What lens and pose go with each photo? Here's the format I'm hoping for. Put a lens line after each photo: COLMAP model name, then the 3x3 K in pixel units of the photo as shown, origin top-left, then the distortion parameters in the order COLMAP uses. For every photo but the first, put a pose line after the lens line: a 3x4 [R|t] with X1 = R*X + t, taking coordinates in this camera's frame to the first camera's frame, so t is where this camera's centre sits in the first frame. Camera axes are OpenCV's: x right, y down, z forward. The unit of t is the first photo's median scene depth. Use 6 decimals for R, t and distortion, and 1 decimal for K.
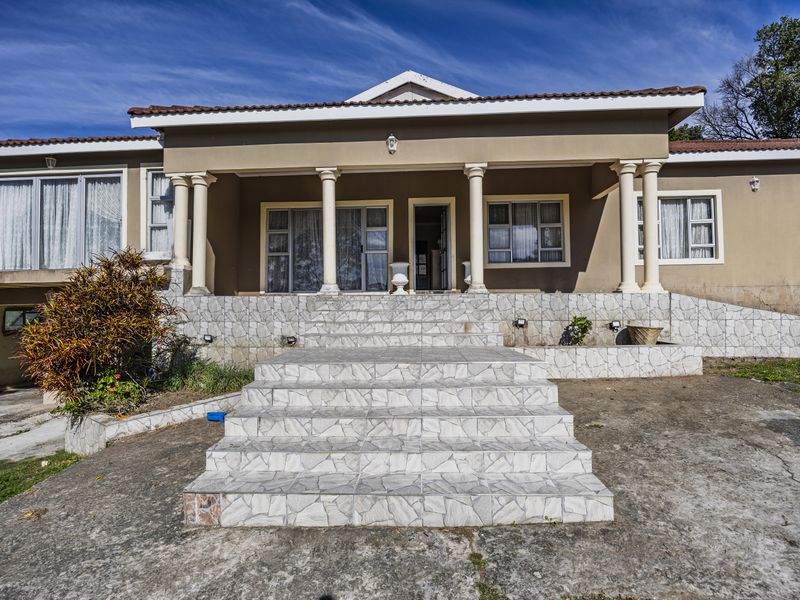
lens RADIAL K [[431.3, 0, 411.2], [0, 431.3, 296.7], [0, 0, 1]] dist [-0.006886, -0.002524]
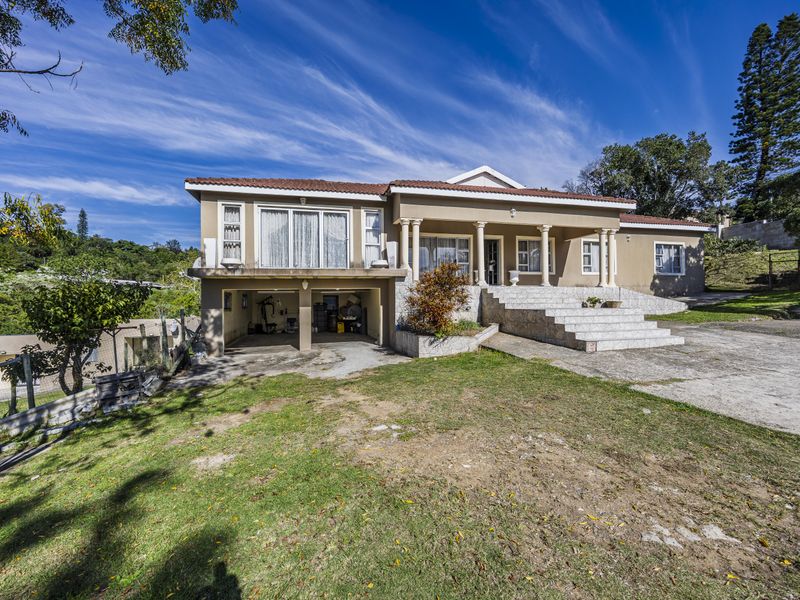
lens RADIAL K [[353.4, 0, 399.8], [0, 353.4, 304.9], [0, 0, 1]] dist [-0.007197, 0.000133]
pose [[0.953502, -0.000605, 0.301388, -0.894904], [-0.006826, 0.999698, 0.023601, 0.039387], [-0.301311, -0.024561, 0.953210, -0.371828]]
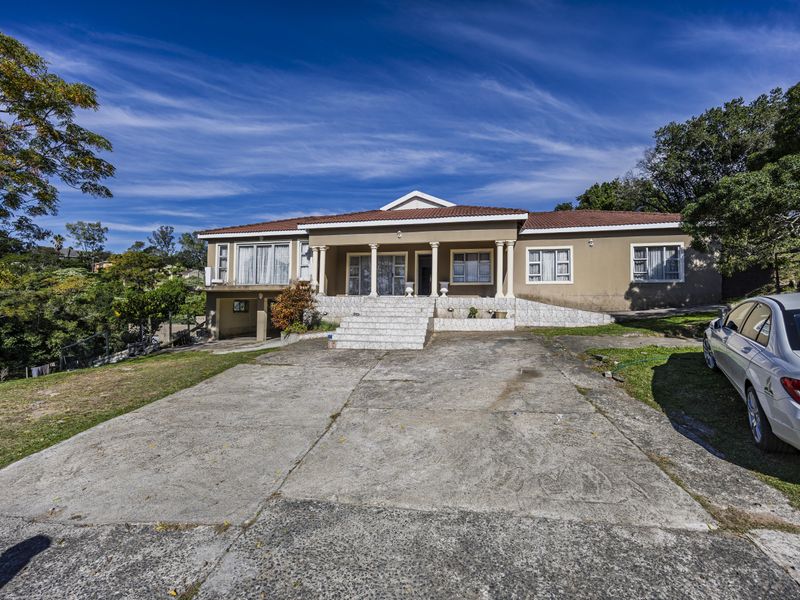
lens RADIAL K [[353.4, 0, 405.9], [0, 353.4, 295.2], [0, 0, 1]] dist [-0.007197, 0.000133]
pose [[0.985881, 0.014380, -0.166828, 0.271605], [-0.016740, 0.999779, -0.012750, 0.009045], [0.166607, 0.015363, 0.985904, -0.778909]]
